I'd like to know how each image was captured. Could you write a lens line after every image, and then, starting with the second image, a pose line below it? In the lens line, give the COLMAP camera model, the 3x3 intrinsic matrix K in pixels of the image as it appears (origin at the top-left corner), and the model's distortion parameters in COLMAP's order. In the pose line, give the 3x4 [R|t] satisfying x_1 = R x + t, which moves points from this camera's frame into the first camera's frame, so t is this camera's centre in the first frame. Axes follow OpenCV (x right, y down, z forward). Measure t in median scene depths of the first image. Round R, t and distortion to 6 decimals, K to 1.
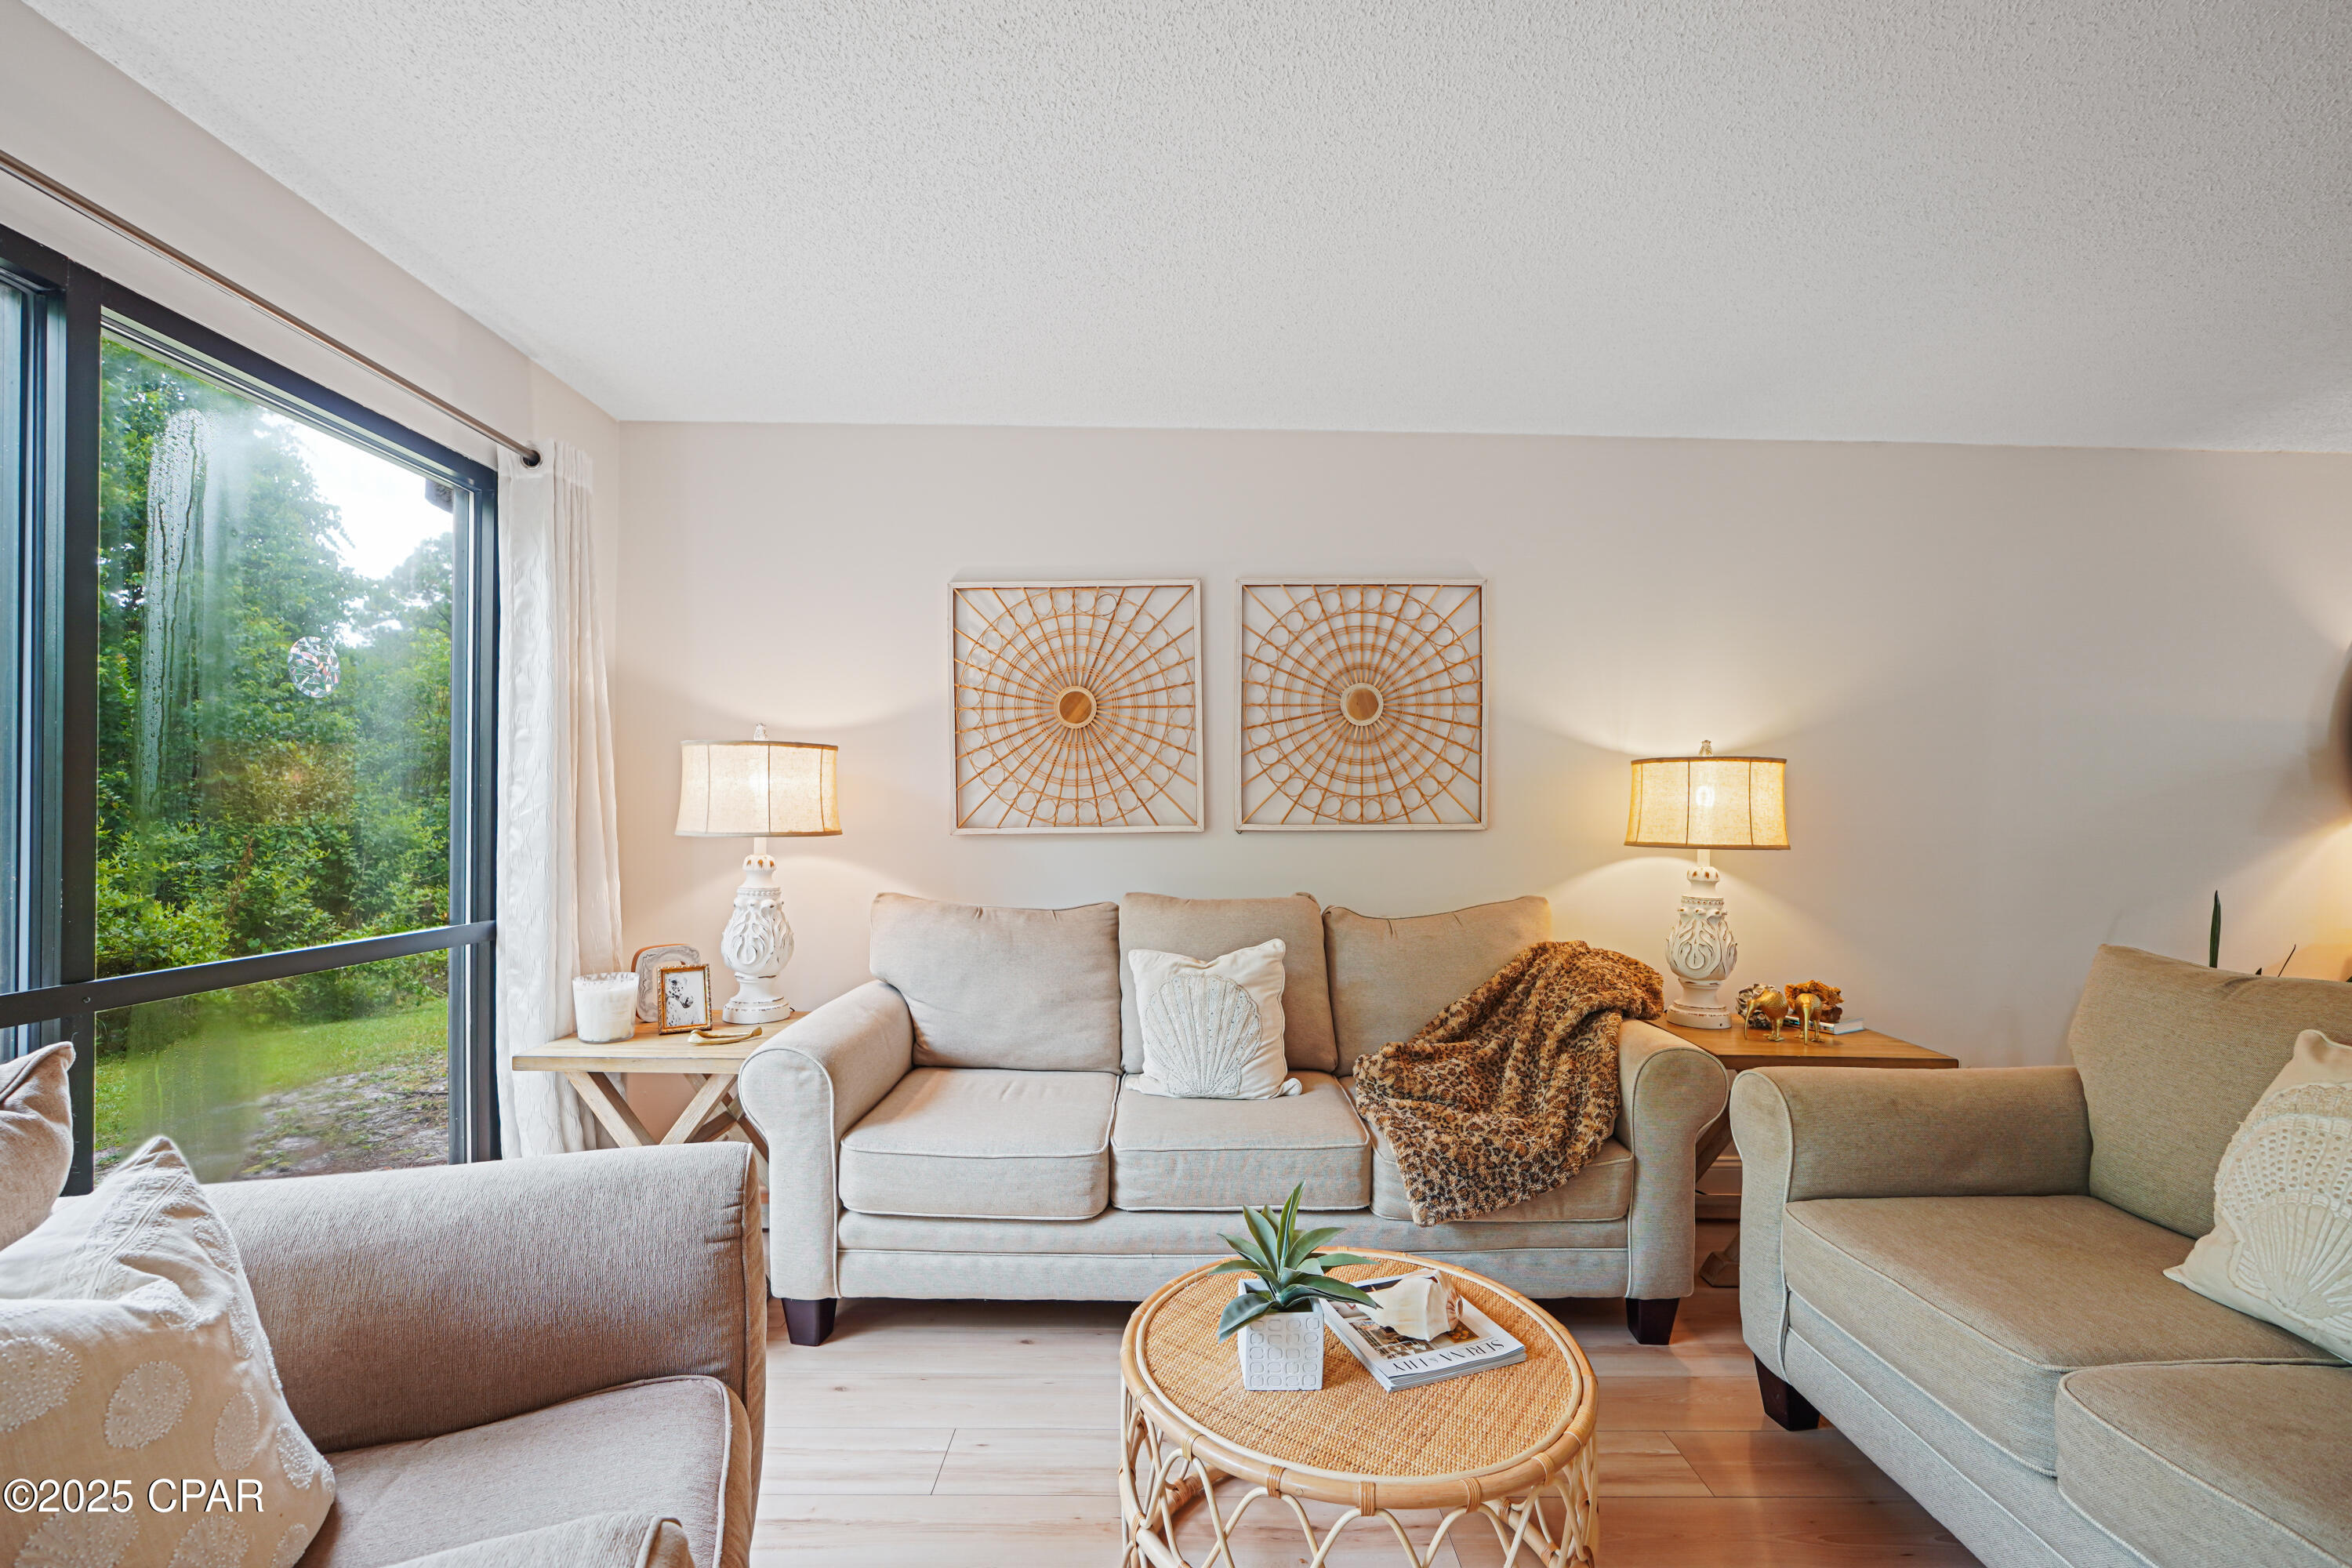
lens RADIAL K [[1001.6, 0, 1204.0], [0, 1001.6, 830.9], [0, 0, 1]] dist [-0.022155, 0.011486]
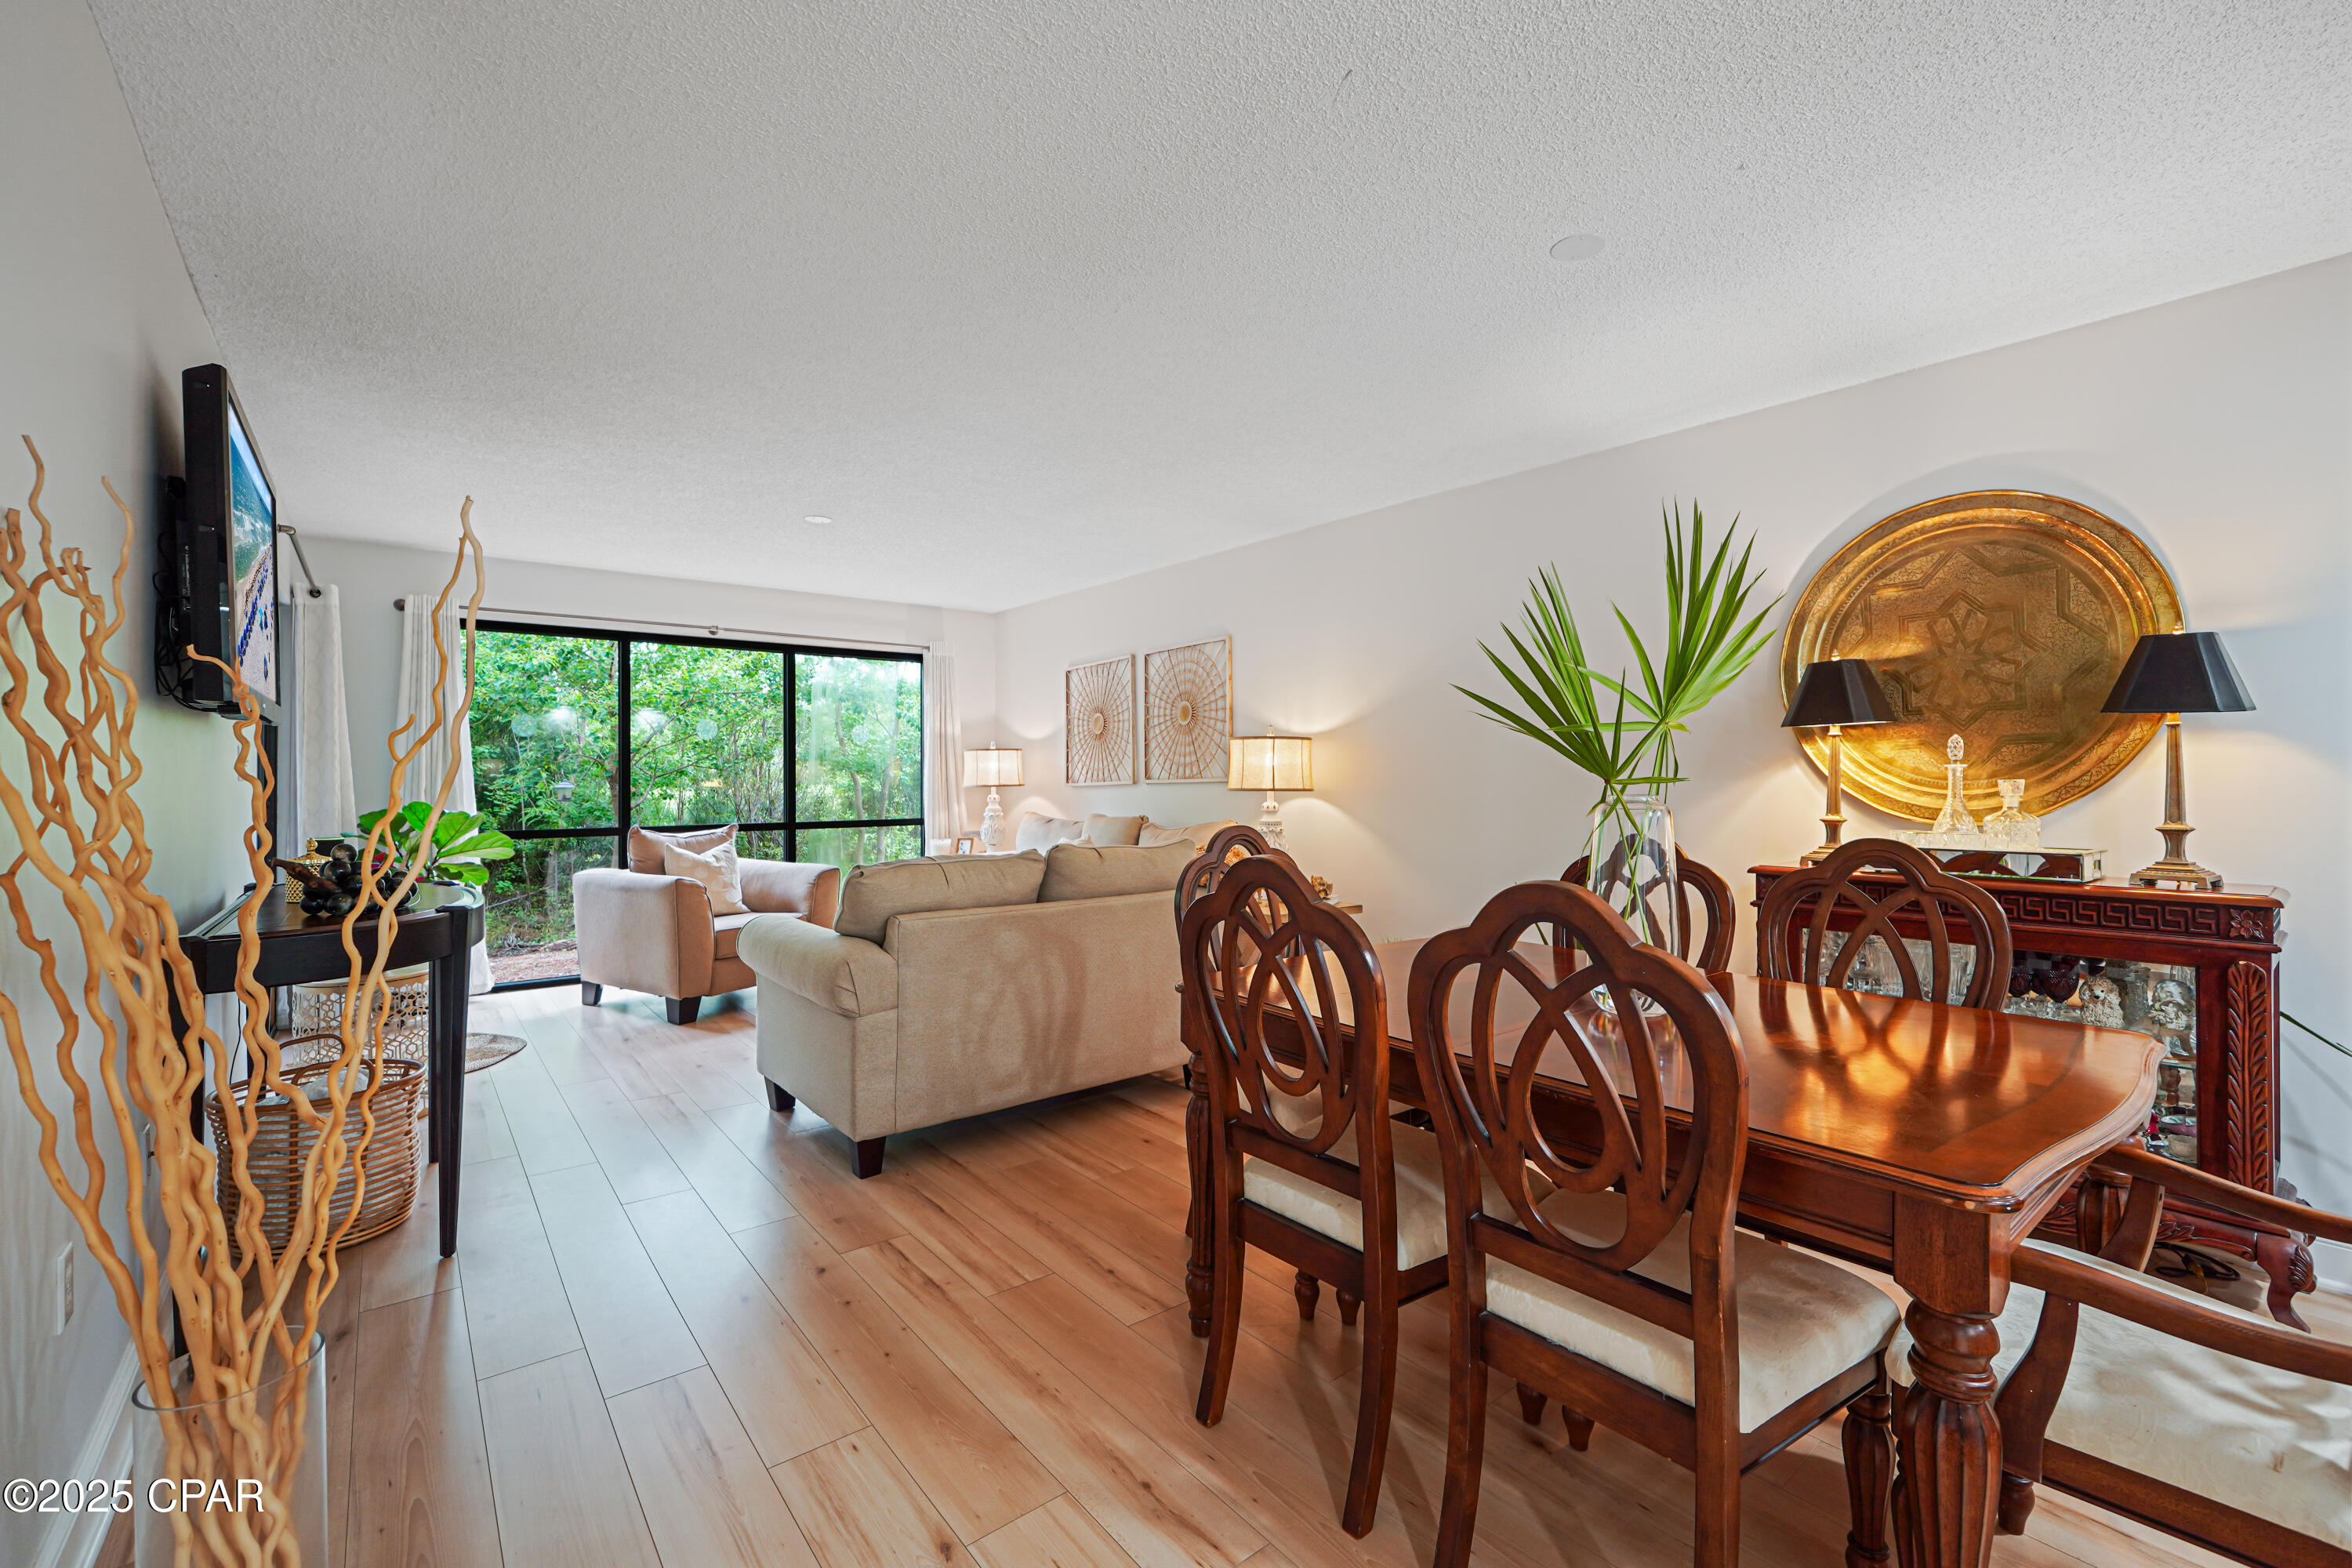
lens RADIAL K [[1047.1, 0, 1125.5], [0, 1047.1, 785.8], [0, 0, 1]] dist [-0.013849, -0.000097]
pose [[0.571600, -0.006690, -0.820505, 1.868656], [0.006727, 0.999971, -0.003466, 0.013073], [0.820505, -0.003538, 0.571628, -0.197301]]
